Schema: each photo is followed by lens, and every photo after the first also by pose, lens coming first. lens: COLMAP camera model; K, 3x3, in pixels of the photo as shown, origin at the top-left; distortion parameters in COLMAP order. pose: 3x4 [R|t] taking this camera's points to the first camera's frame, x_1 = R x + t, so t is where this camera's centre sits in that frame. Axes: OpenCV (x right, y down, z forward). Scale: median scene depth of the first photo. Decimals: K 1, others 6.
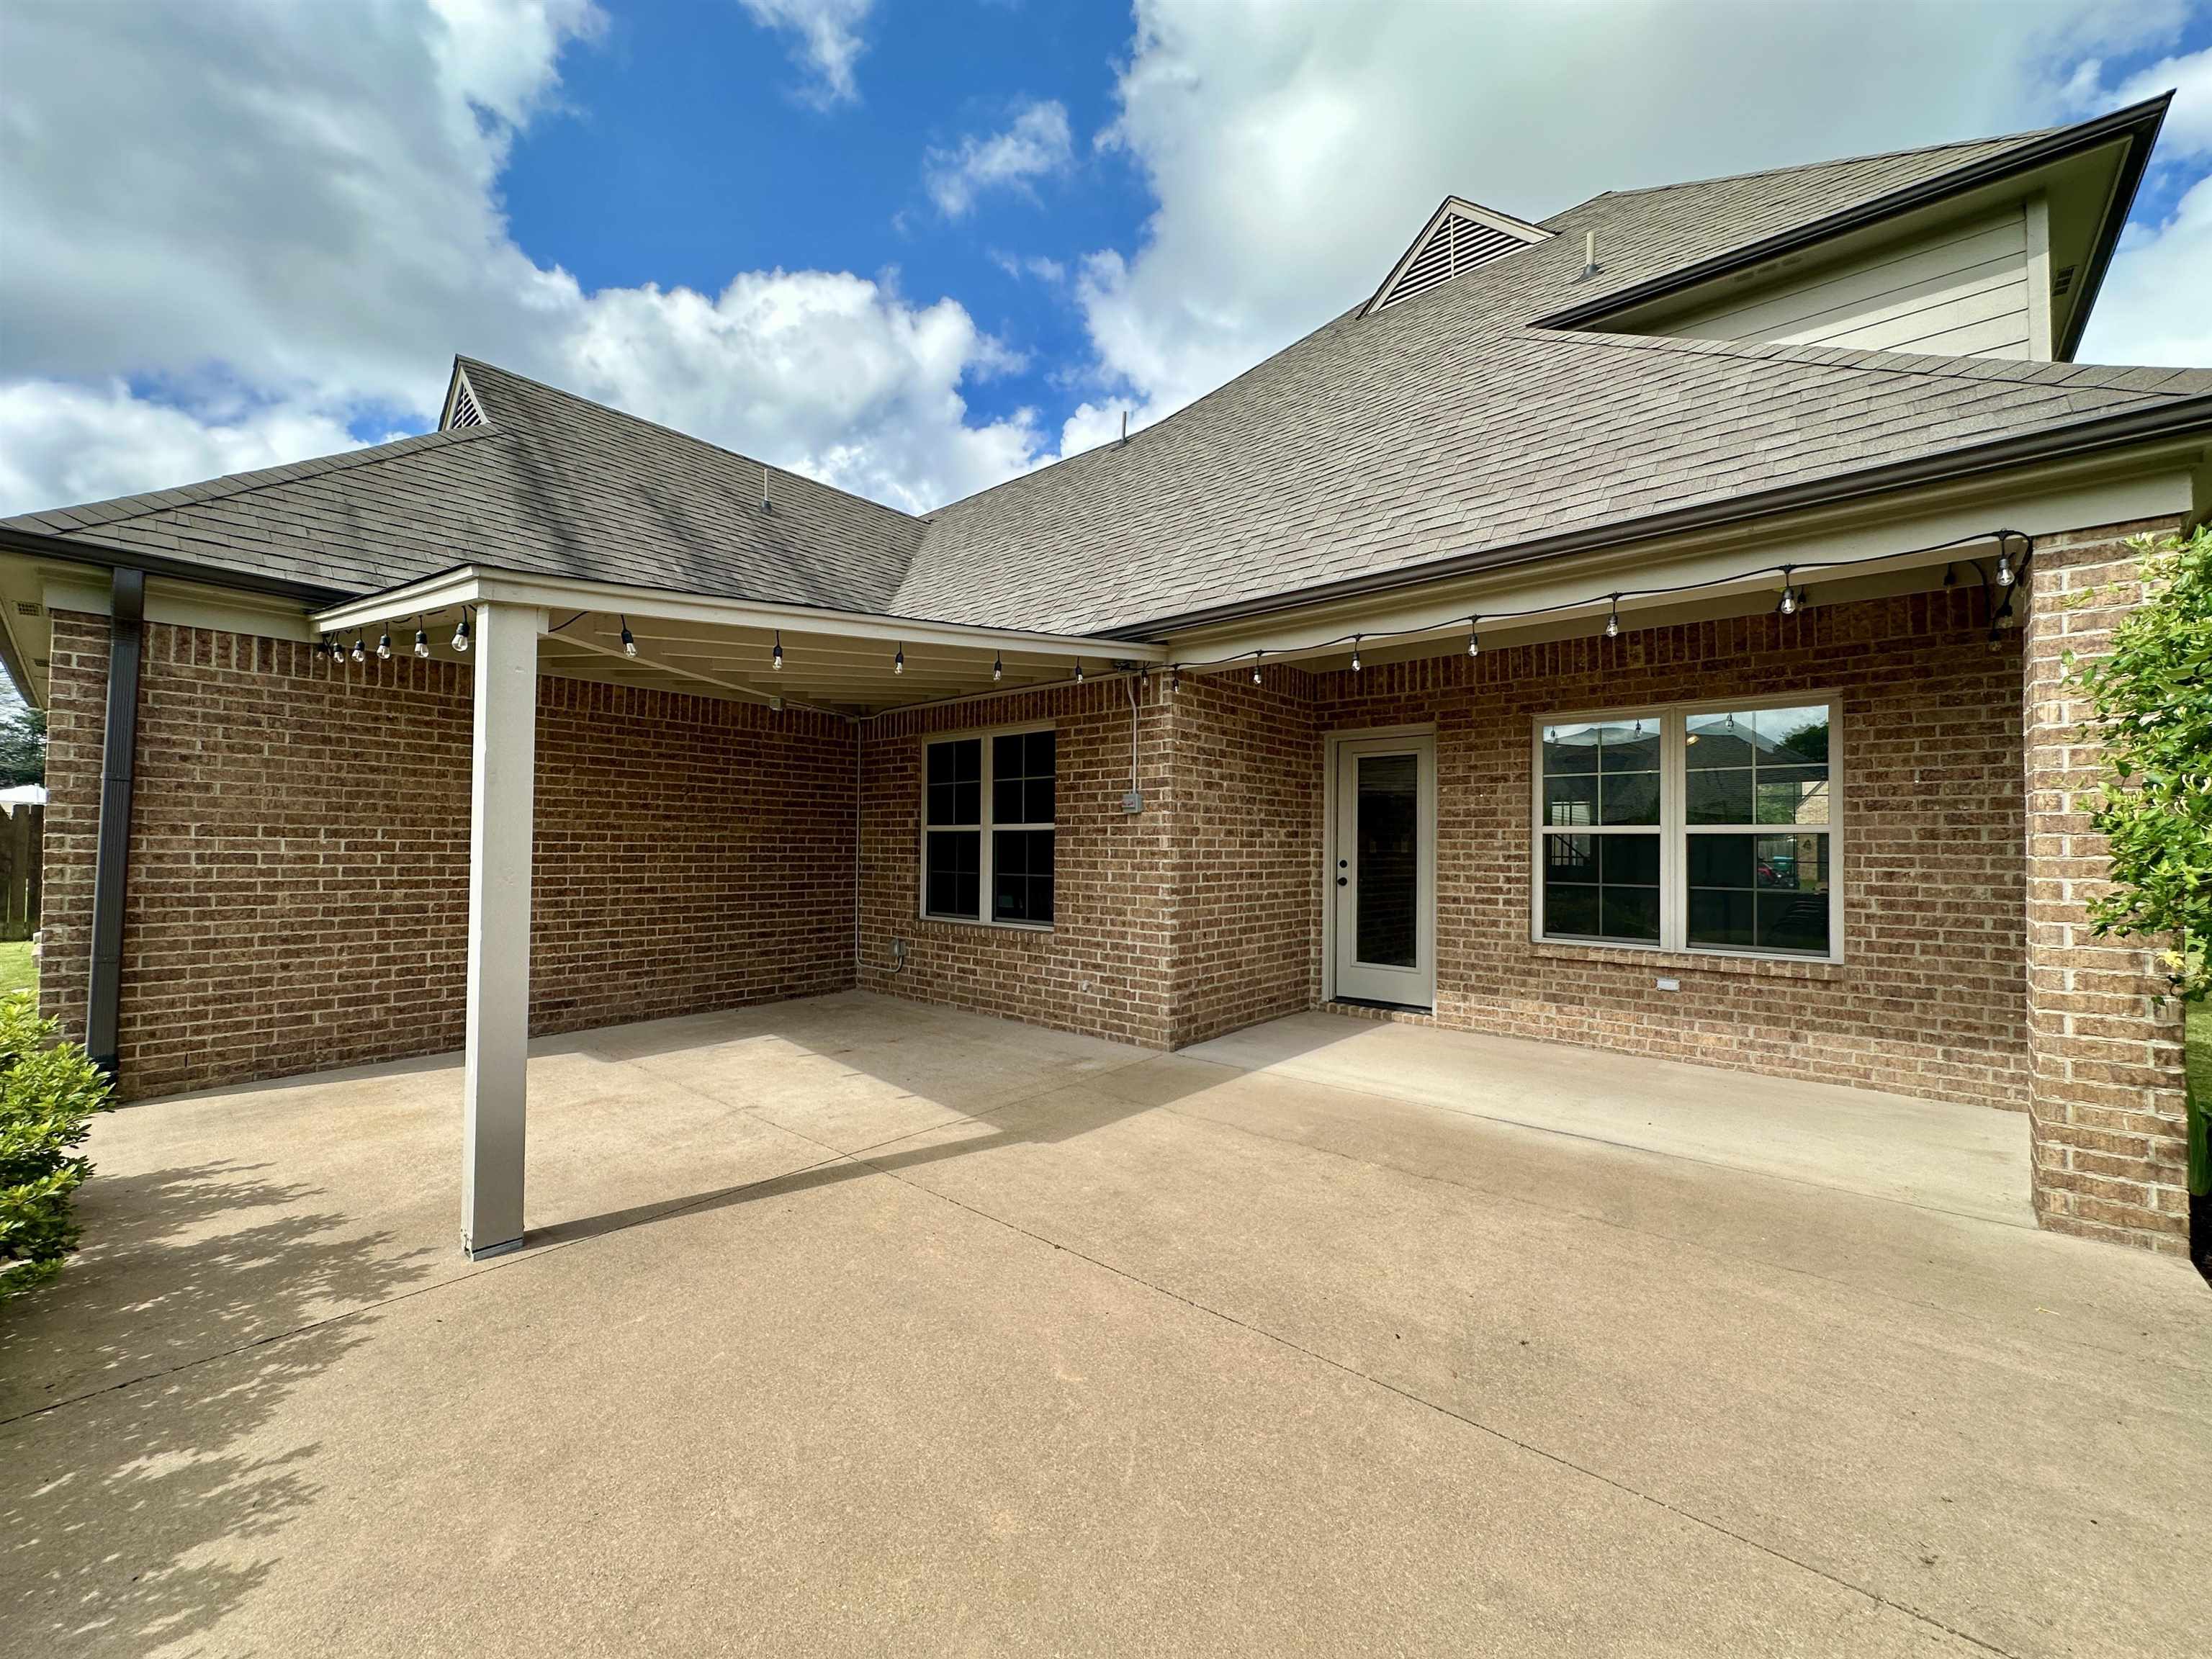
lens RADIAL K [[887.3, 0, 1107.3], [0, 887.3, 832.6], [0, 0, 1]] dist [0.001542, 0.000140]
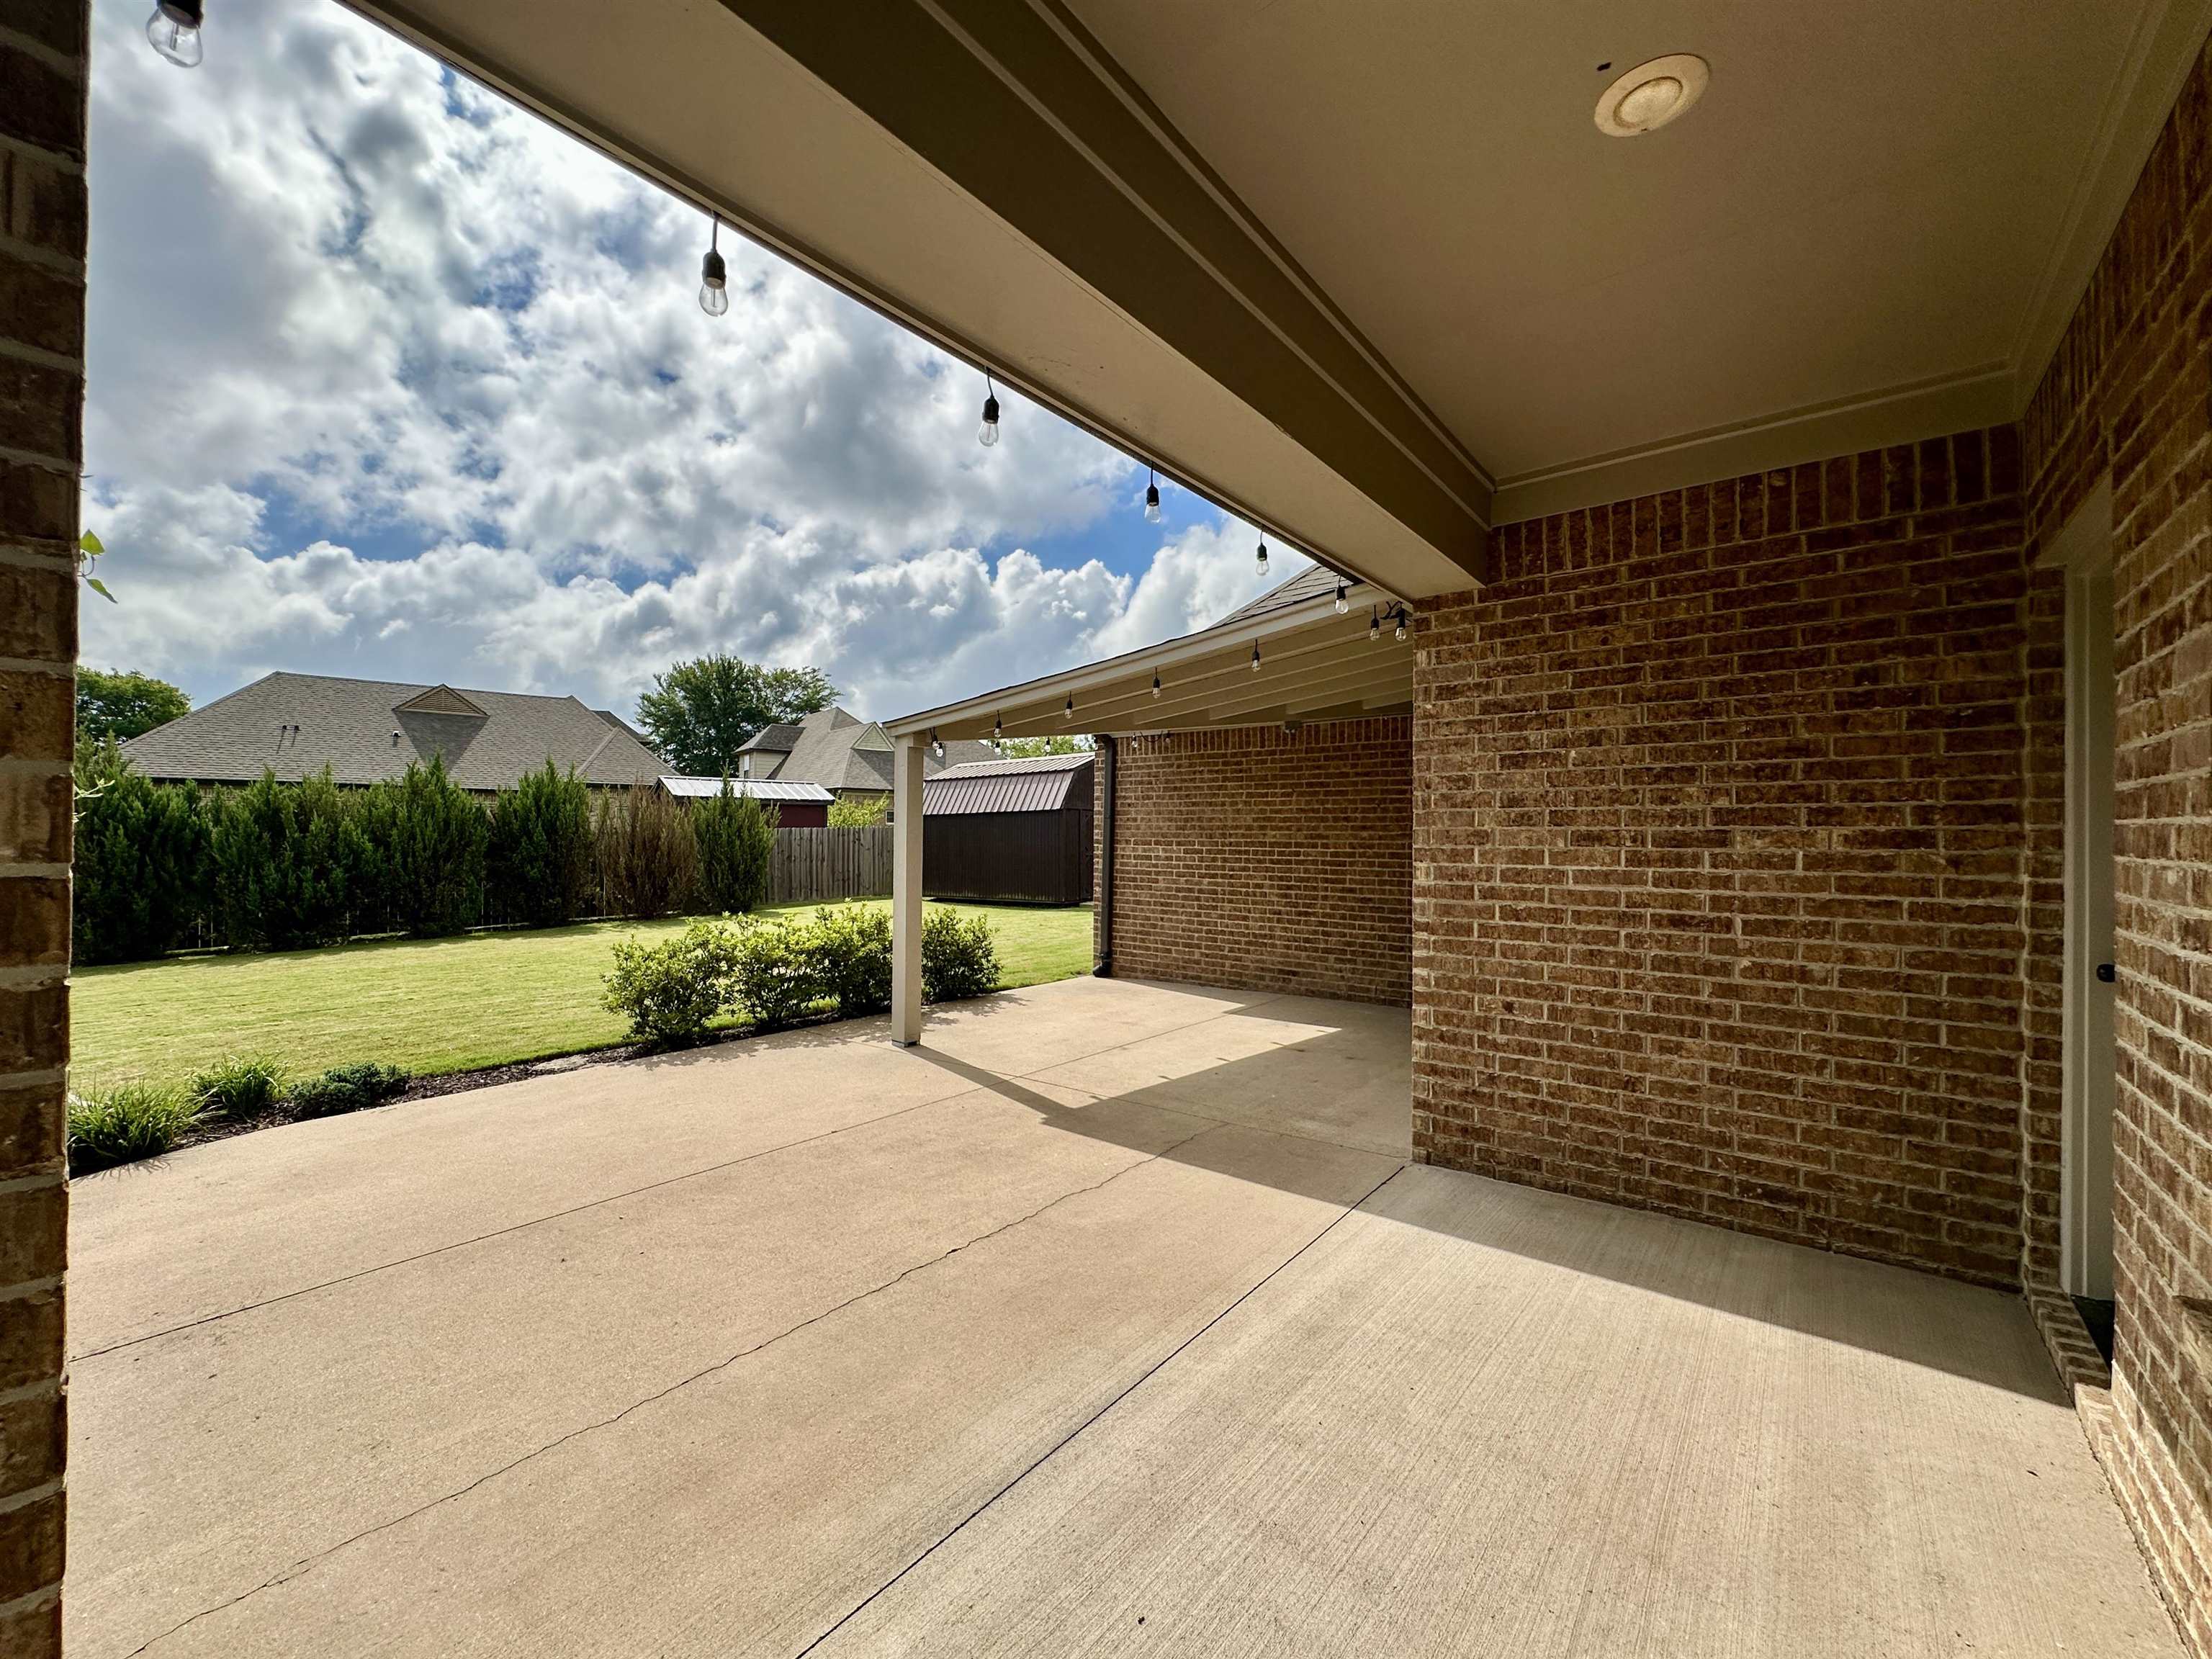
lens RADIAL K [[887.3, 0, 1104.7], [0, 887.3, 832.8], [0, 0, 1]] dist [0.001542, 0.000140]
pose [[0.037741, -0.013051, -0.999202, 0.669130], [0.010293, 0.999867, -0.012671, 0.000365], [0.999235, -0.009807, 0.037870, 0.658382]]
